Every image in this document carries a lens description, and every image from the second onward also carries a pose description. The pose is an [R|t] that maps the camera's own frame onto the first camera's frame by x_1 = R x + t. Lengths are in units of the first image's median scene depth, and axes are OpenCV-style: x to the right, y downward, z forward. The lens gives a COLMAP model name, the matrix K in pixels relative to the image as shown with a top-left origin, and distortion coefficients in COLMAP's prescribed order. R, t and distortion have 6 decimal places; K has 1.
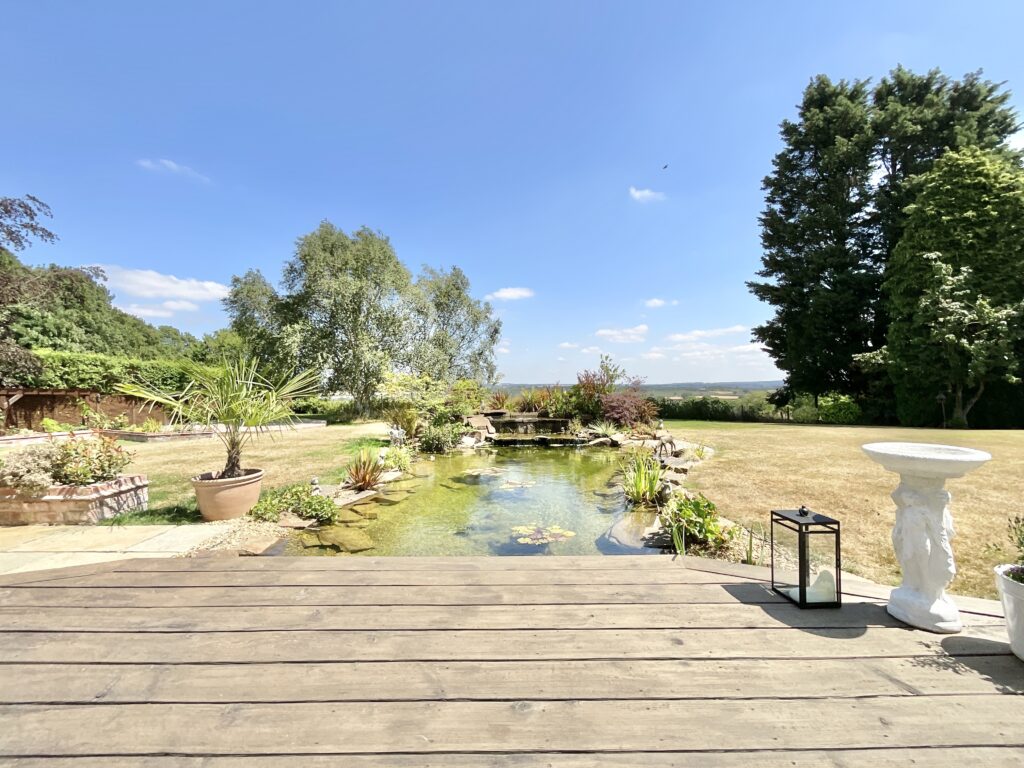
lens RADIAL K [[414.7, 0, 512.0], [0, 414.7, 384.0], [0, 0, 1]] dist [-0.000538, -0.000442]
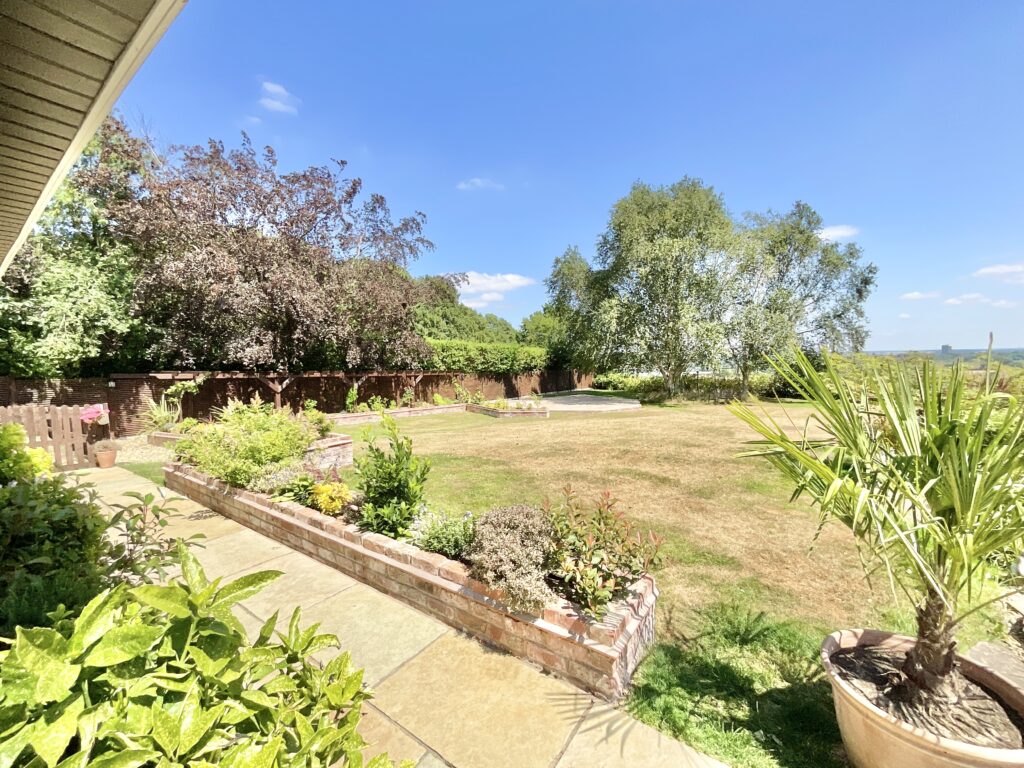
lens RADIAL K [[390.7, 0, 512.0], [0, 390.7, 384.0], [0, 0, 1]] dist [0.000715, 0.000073]
pose [[0.817001, 0.020992, -0.576253, -0.182900], [0.022841, 0.997375, 0.068716, -0.016704], [0.576183, -0.069303, 0.814377, 0.122401]]
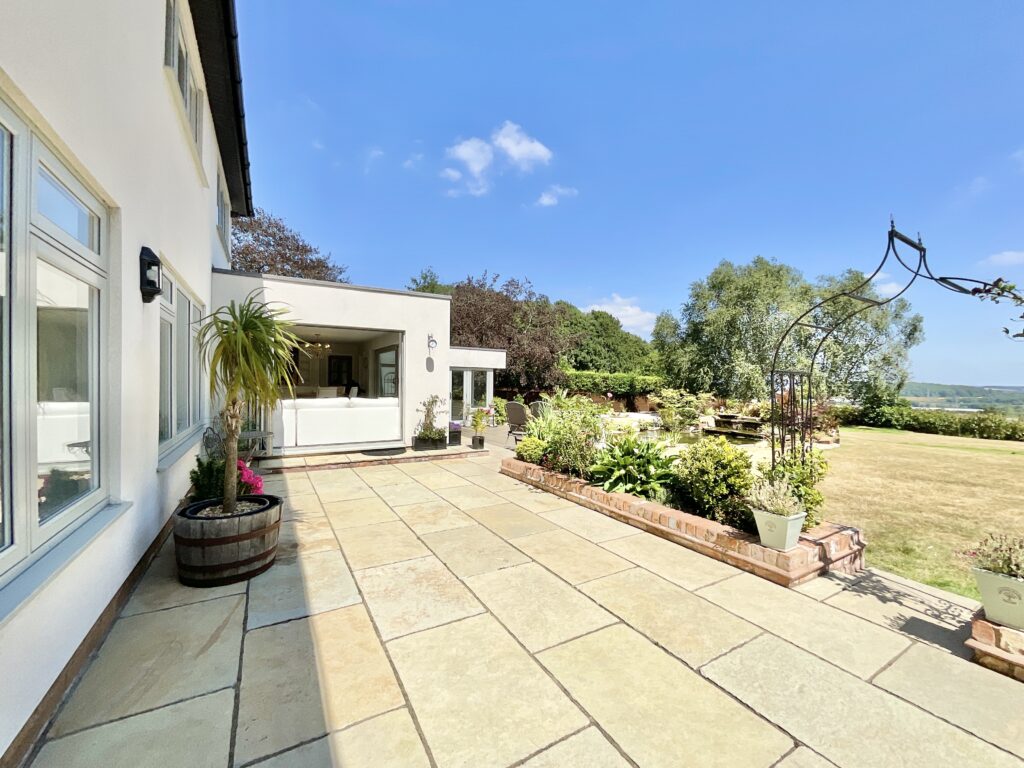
lens RADIAL K [[414.7, 0, 512.0], [0, 414.7, 384.0], [0, 0, 1]] dist [-0.000538, -0.000442]
pose [[0.492294, 0.006069, -0.870408, 0.380097], [-0.001800, 0.999981, 0.005954, -0.022378], [0.870427, -0.001365, 0.492295, -0.189253]]
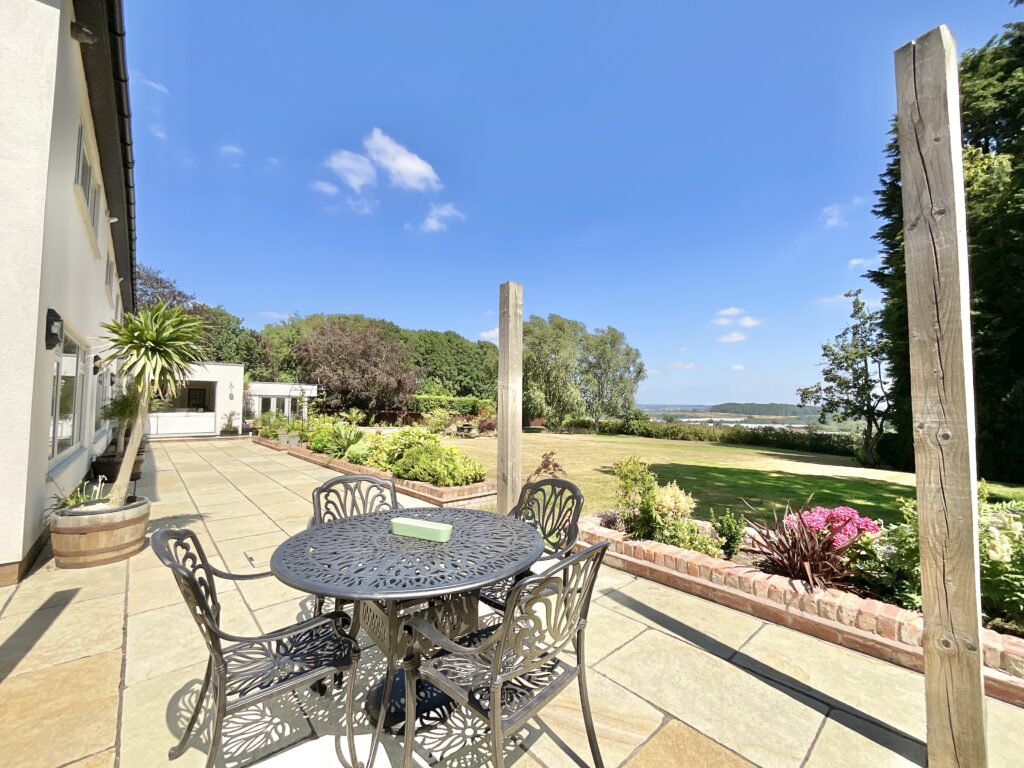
lens RADIAL K [[413.4, 0, 510.3], [0, 413.4, 399.0], [0, 0, 1]] dist [-0.011470, -0.000204]
pose [[0.644514, -0.009342, -0.764536, 0.947221], [0.000796, 0.999933, -0.011548, -0.023652], [0.764592, 0.006834, 0.644478, -0.170805]]
